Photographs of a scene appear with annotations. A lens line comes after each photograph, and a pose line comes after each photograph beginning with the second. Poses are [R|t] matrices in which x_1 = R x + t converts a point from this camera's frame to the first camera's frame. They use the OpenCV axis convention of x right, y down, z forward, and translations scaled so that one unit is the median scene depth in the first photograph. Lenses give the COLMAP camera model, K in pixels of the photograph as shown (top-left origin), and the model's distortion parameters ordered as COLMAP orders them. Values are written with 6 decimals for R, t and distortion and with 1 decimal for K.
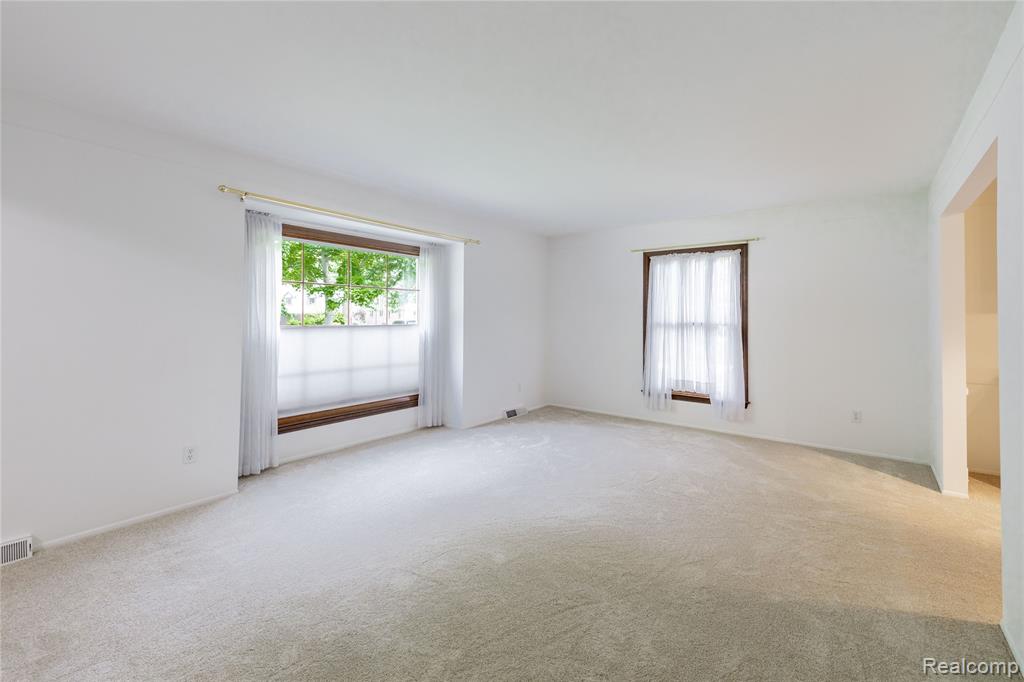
lens RADIAL K [[423.2, 0, 509.4], [0, 423.2, 317.4], [0, 0, 1]] dist [0.031850, -0.002789]
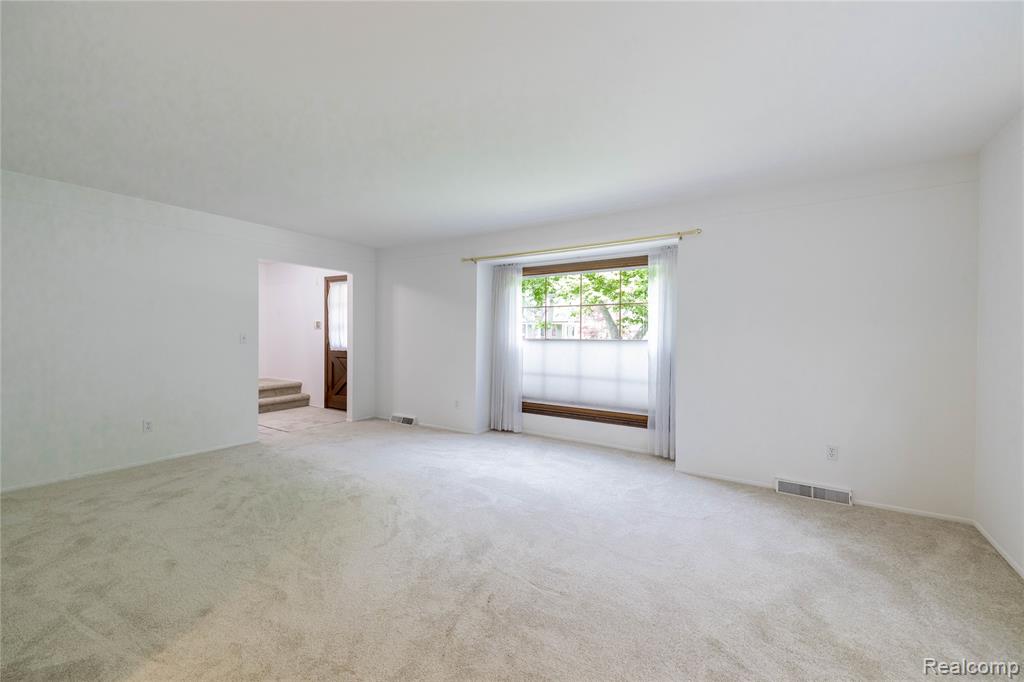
lens RADIAL K [[423.2, 0, 514.7], [0, 423.2, 337.2], [0, 0, 1]] dist [0.031850, -0.002789]
pose [[0.095109, 0.010297, -0.995414, 0.733940], [0.002837, 0.999940, 0.010615, 0.000863], [0.995463, -0.003833, 0.095074, 0.685259]]
